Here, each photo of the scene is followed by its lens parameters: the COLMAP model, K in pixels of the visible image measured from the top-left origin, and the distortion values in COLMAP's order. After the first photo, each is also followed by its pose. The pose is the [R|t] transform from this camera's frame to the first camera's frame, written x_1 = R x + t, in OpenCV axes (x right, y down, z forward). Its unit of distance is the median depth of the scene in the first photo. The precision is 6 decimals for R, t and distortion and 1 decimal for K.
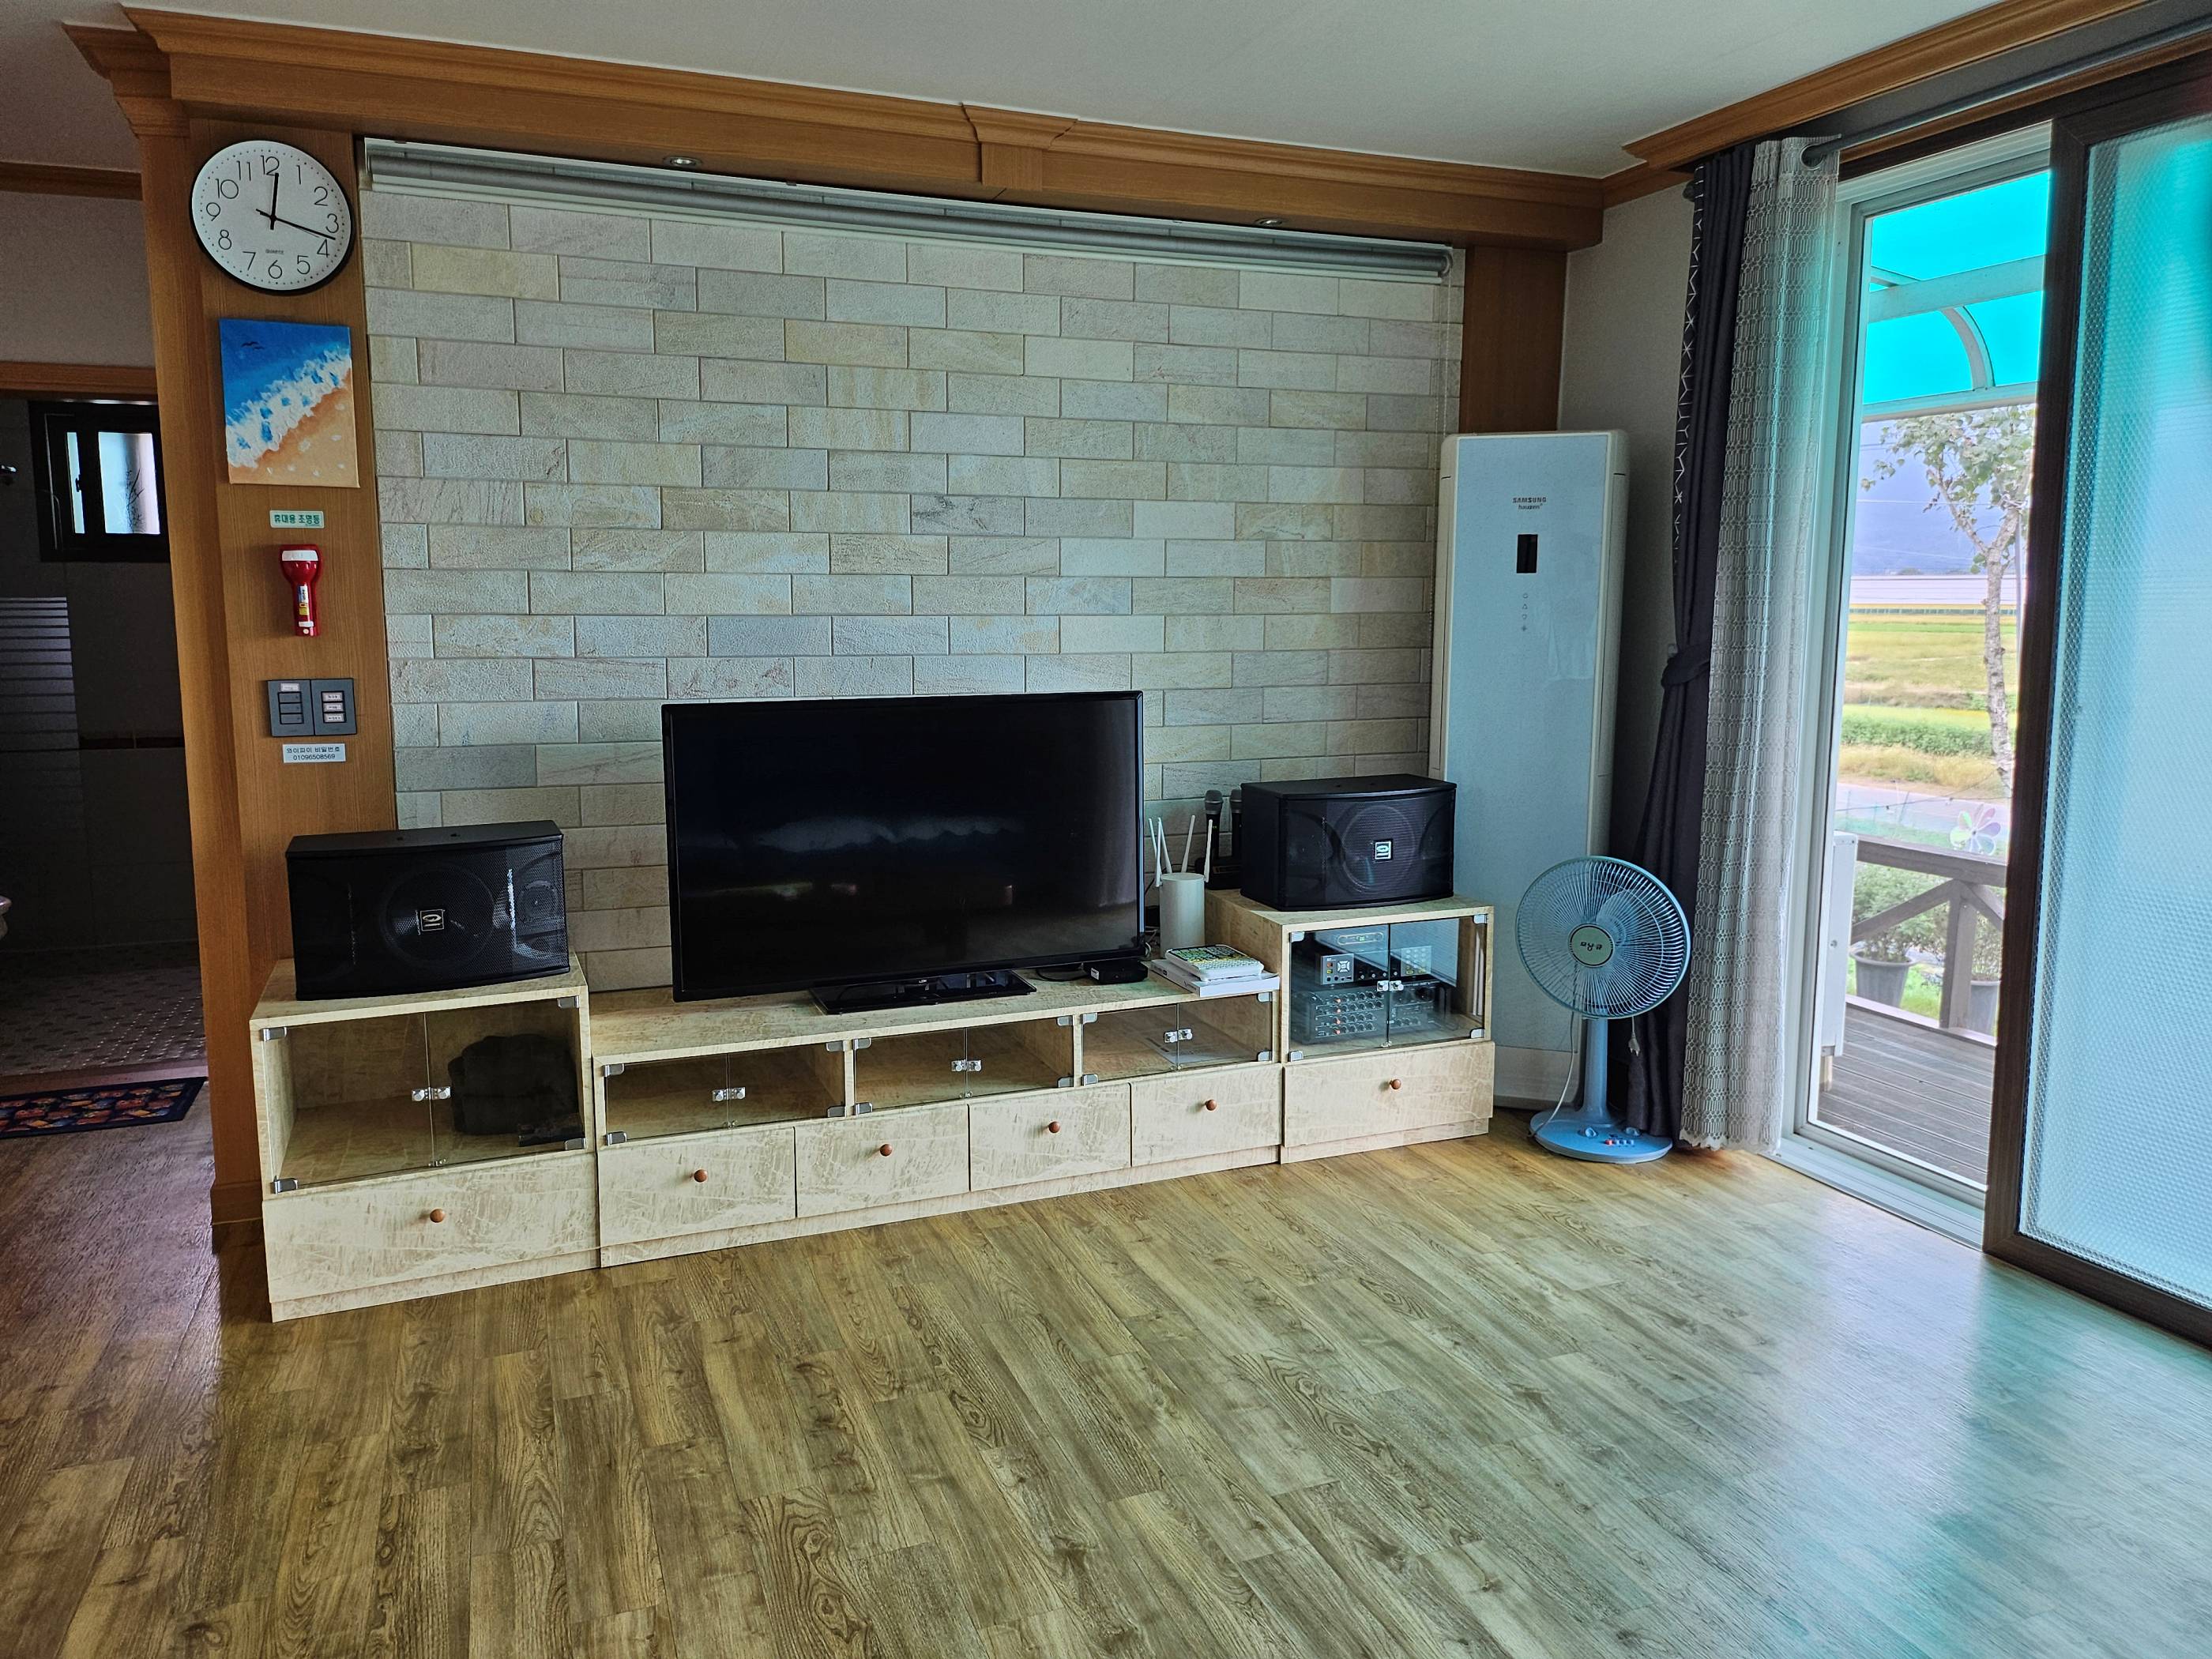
lens RADIAL K [[1556.6, 0, 1084.2], [0, 1556.6, 800.3], [0, 0, 1]] dist [0.070268, -0.078632]
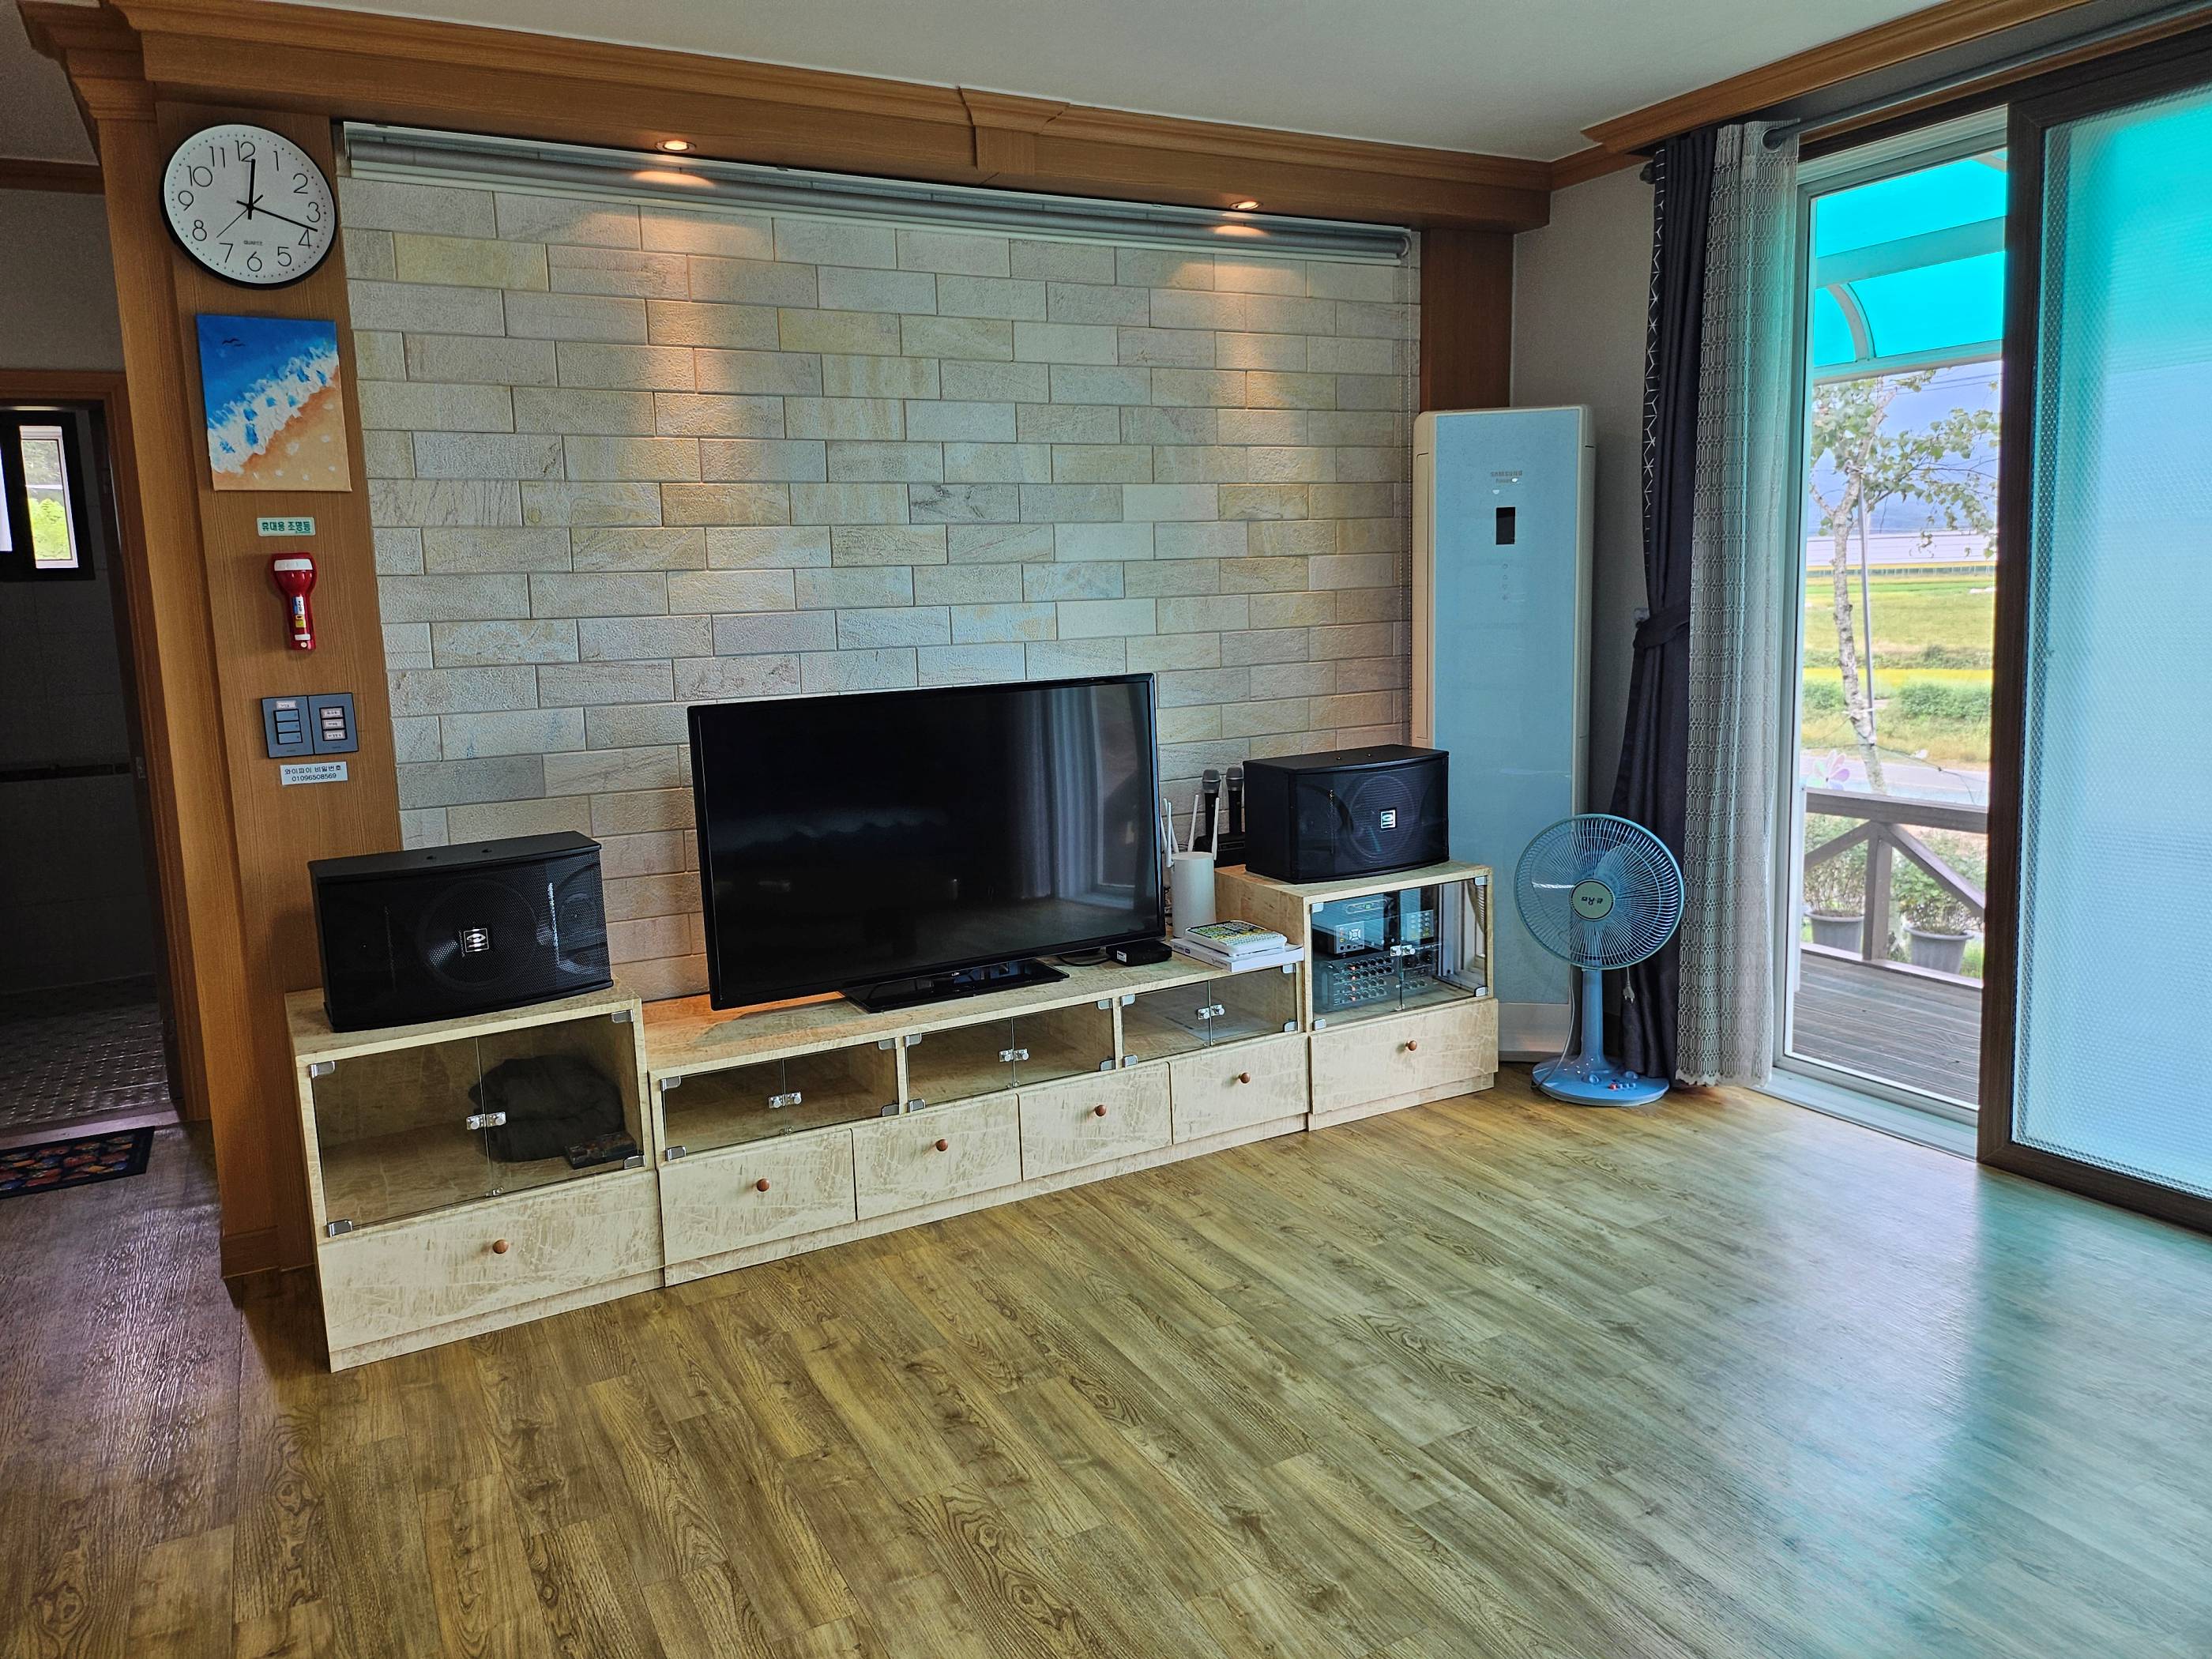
lens RADIAL K [[1557.0, 0, 1097.7], [0, 1557.0, 799.9], [0, 0, 1]] dist [0.070274, -0.078707]
pose [[0.991992, -0.049954, 0.115999, -0.135710], [0.049177, 0.998744, 0.009549, 0.000250], [-0.116330, -0.003768, 0.993203, 0.004129]]
